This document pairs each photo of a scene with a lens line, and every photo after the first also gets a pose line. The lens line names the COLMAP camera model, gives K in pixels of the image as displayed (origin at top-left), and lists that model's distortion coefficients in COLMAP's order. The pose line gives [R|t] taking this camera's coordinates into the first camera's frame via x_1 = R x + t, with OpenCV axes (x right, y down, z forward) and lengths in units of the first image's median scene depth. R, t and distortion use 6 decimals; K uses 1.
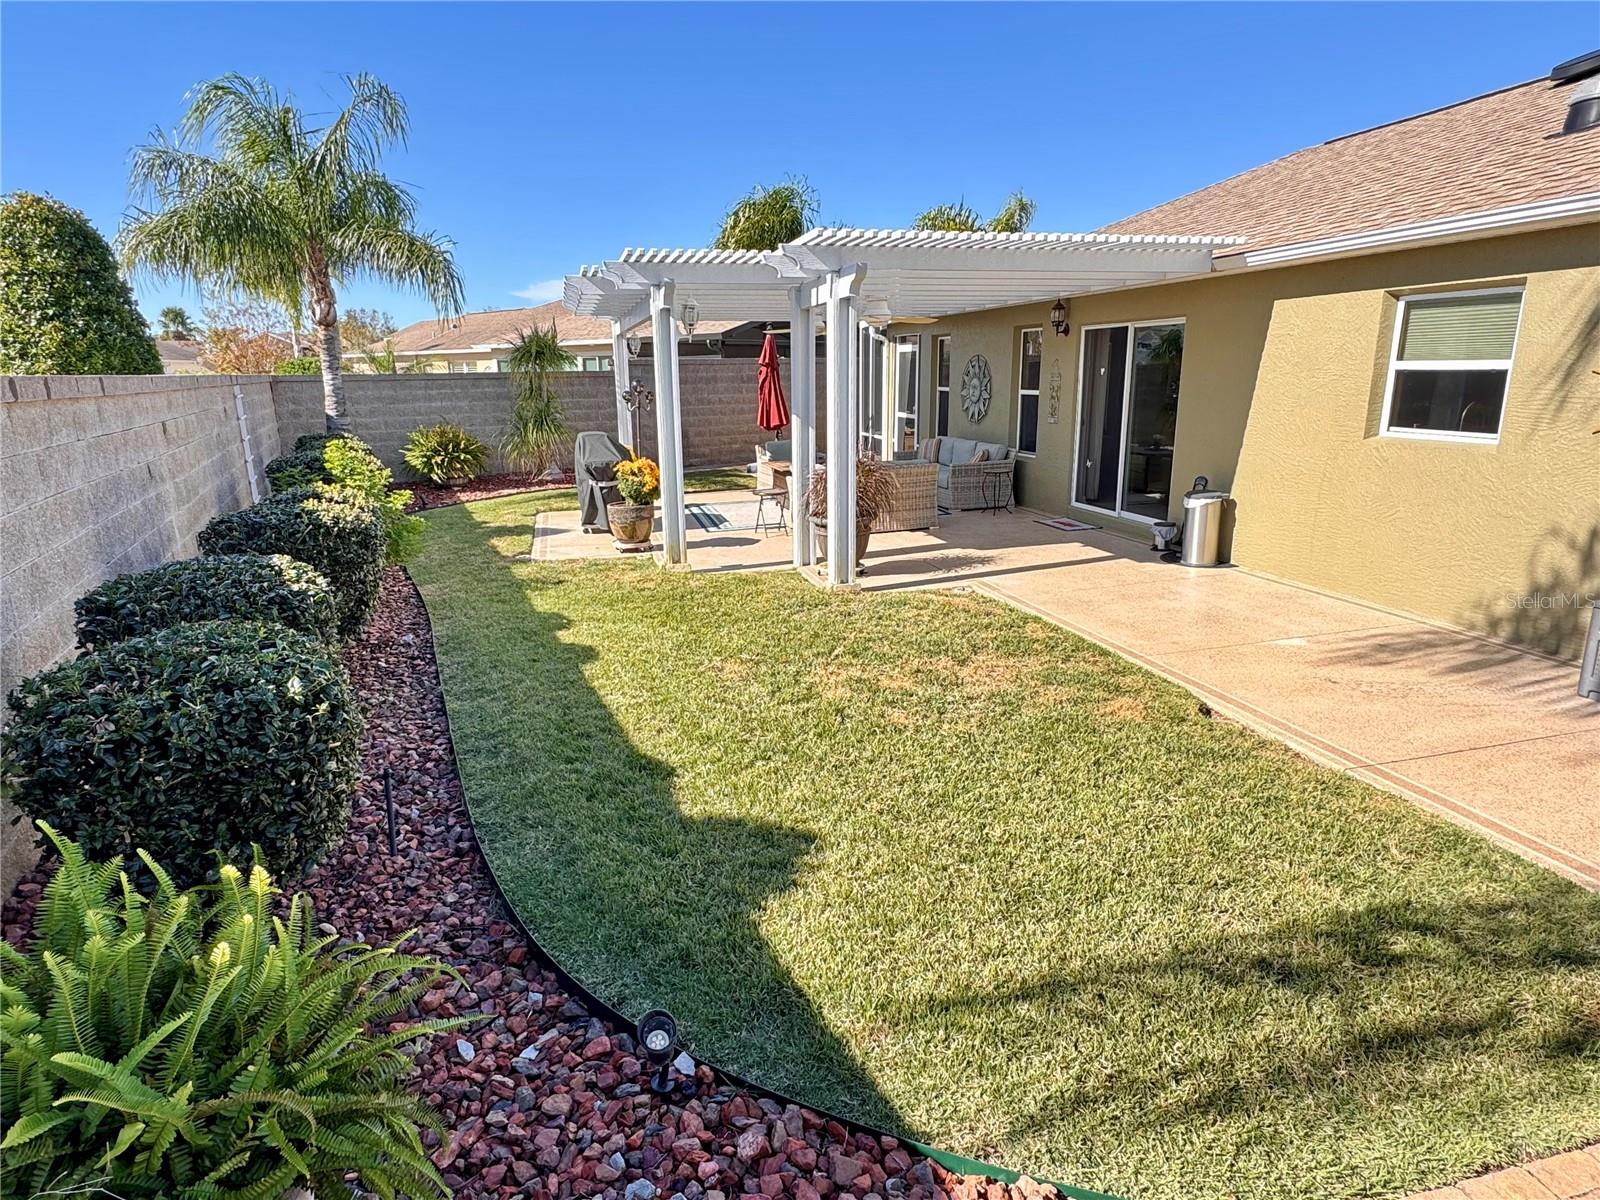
lens RADIAL K [[909.9, 0, 802.3], [0, 909.9, 604.0], [0, 0, 1]] dist [-0.003709, 0.001173]
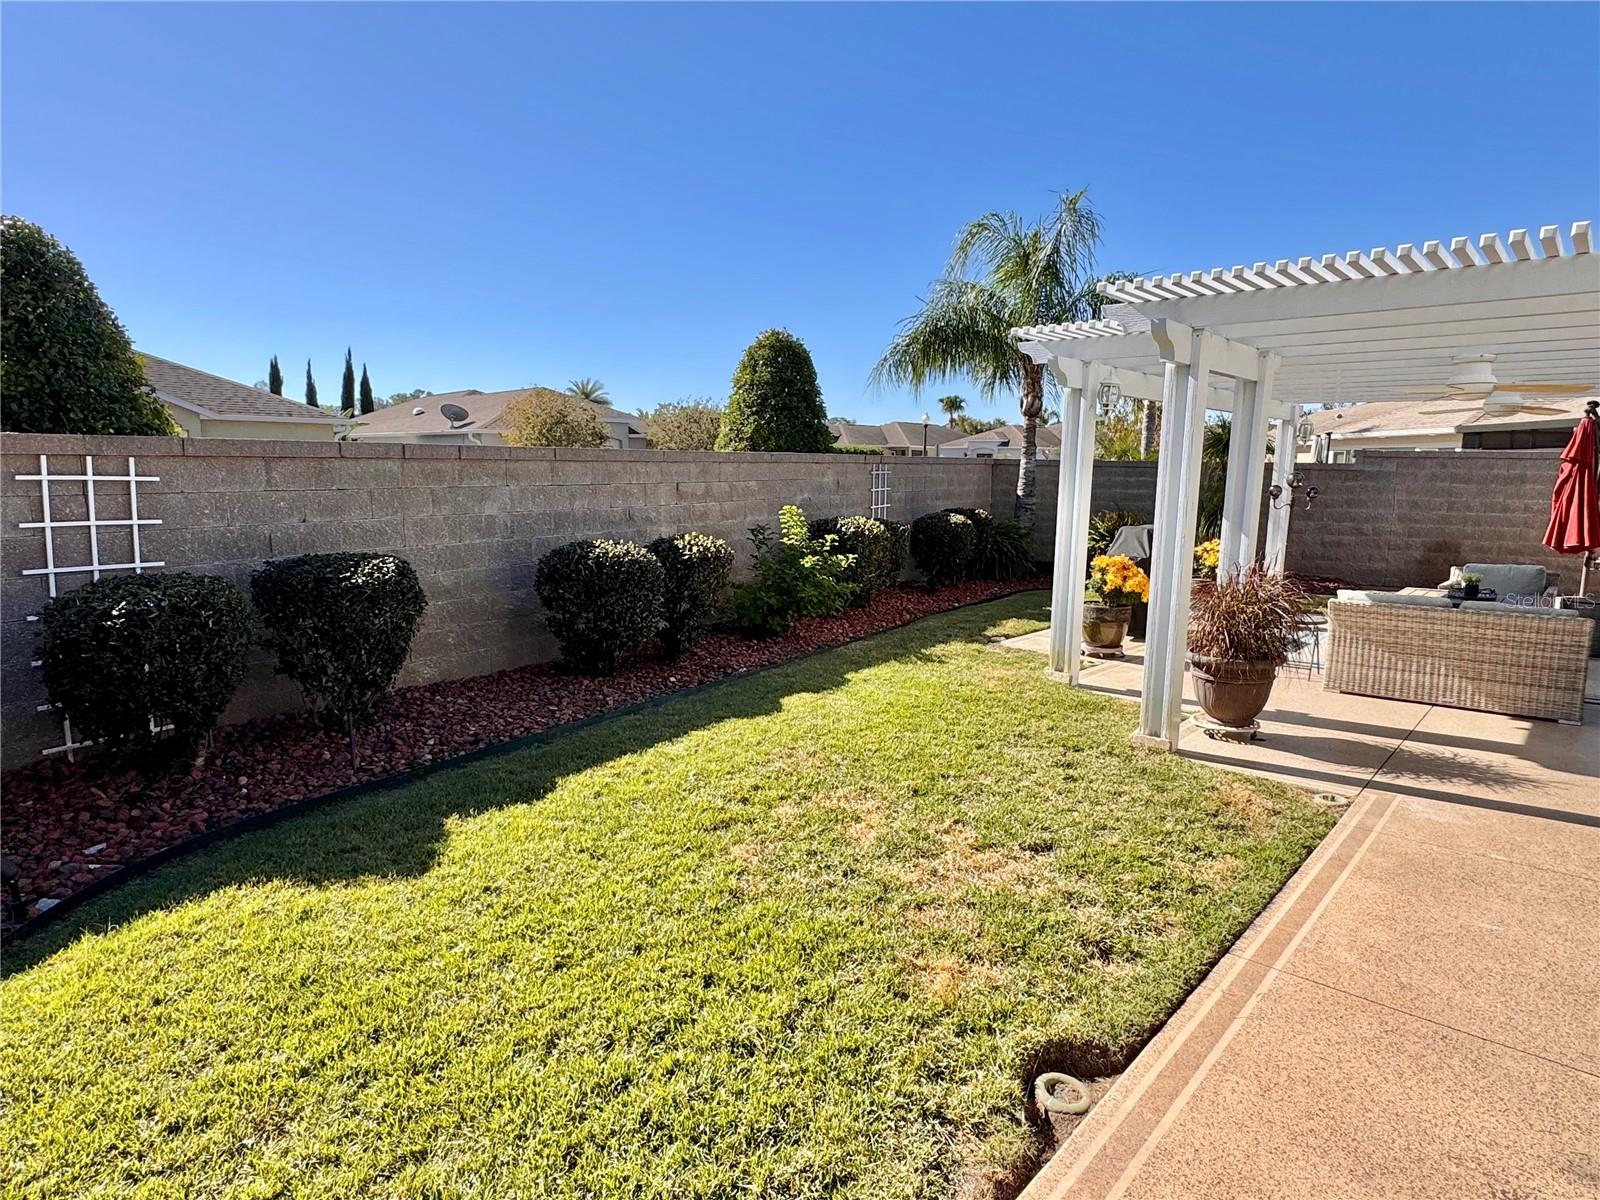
lens RADIAL K [[909.9, 0, 789.9], [0, 909.9, 593.4], [0, 0, 1]] dist [-0.003709, 0.001173]
pose [[0.544327, 0.143034, -0.826589, 0.404556], [-0.229502, 0.973155, 0.017263, -0.067701], [0.806869, 0.180307, 0.562541, 0.255695]]
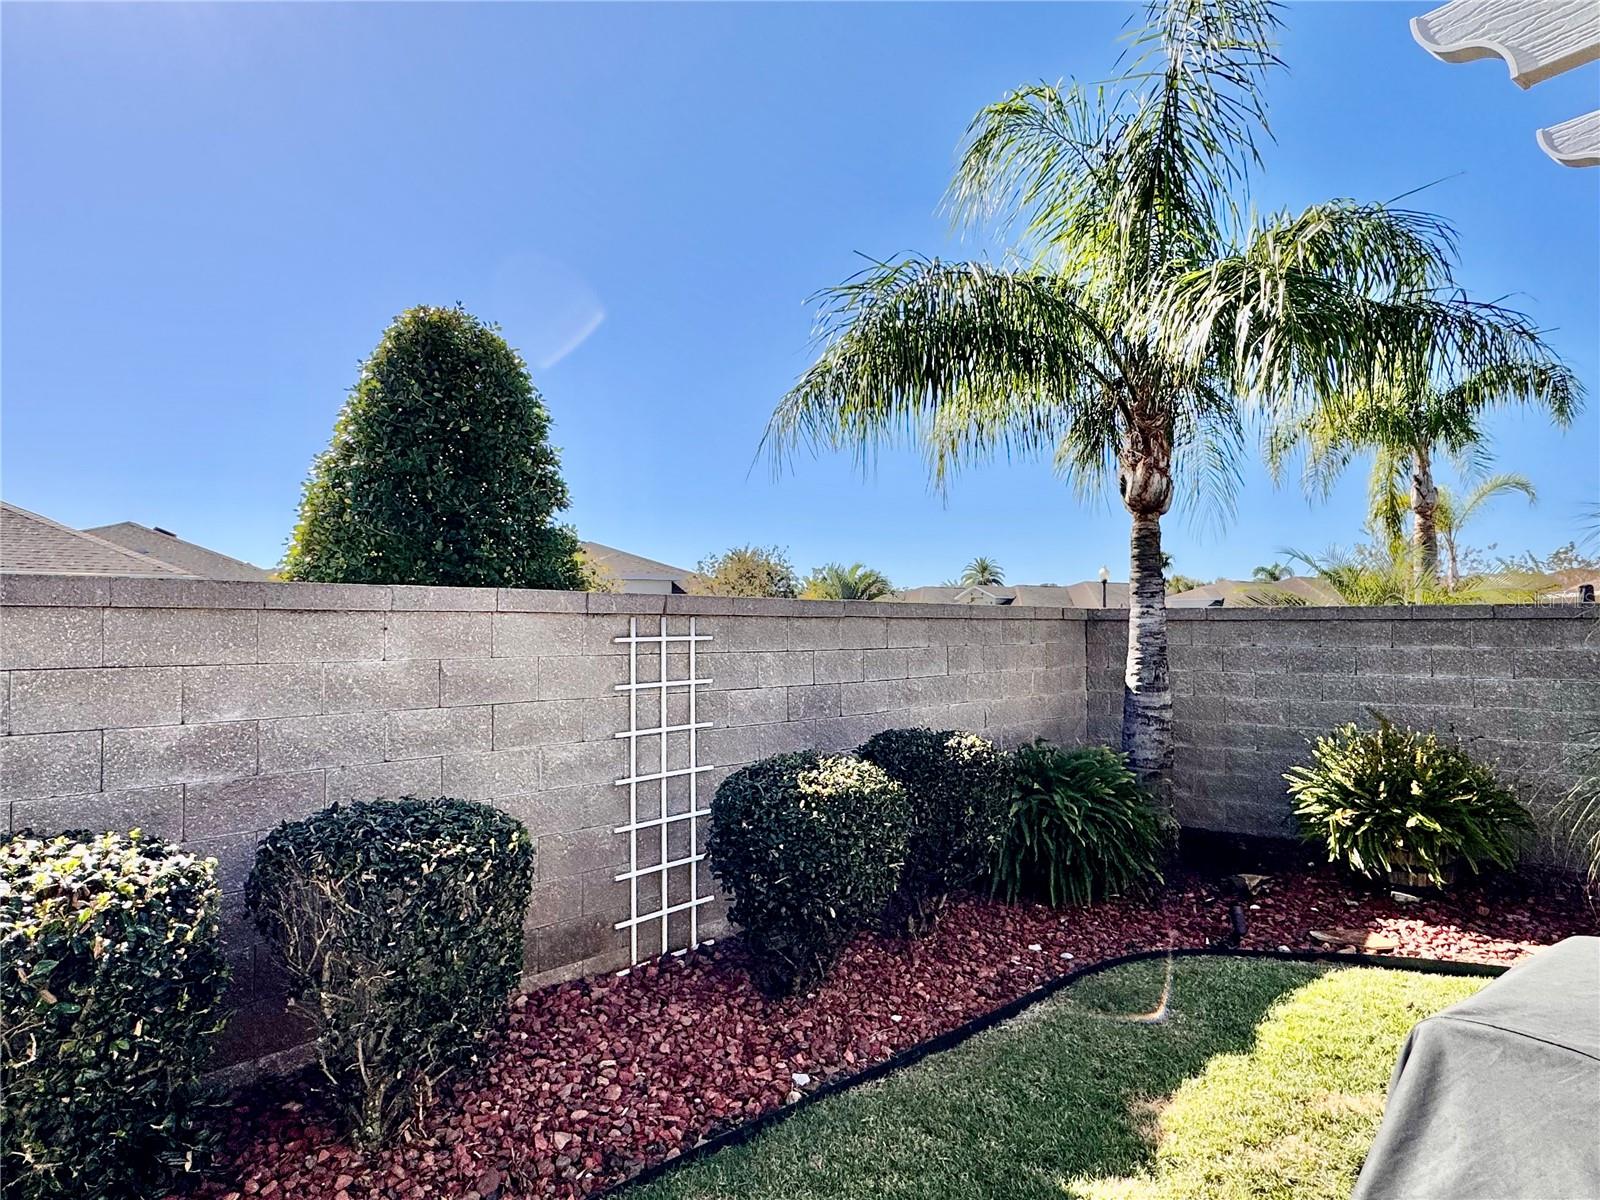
lens RADIAL K [[909.9, 0, 788.2], [0, 909.9, 605.8], [0, 0, 1]] dist [-0.003709, 0.001173]
pose [[0.343216, -0.005867, -0.939238, -0.181362], [-0.241308, 0.965865, -0.094212, -0.240681], [0.907730, 0.258981, 0.330085, 0.999549]]
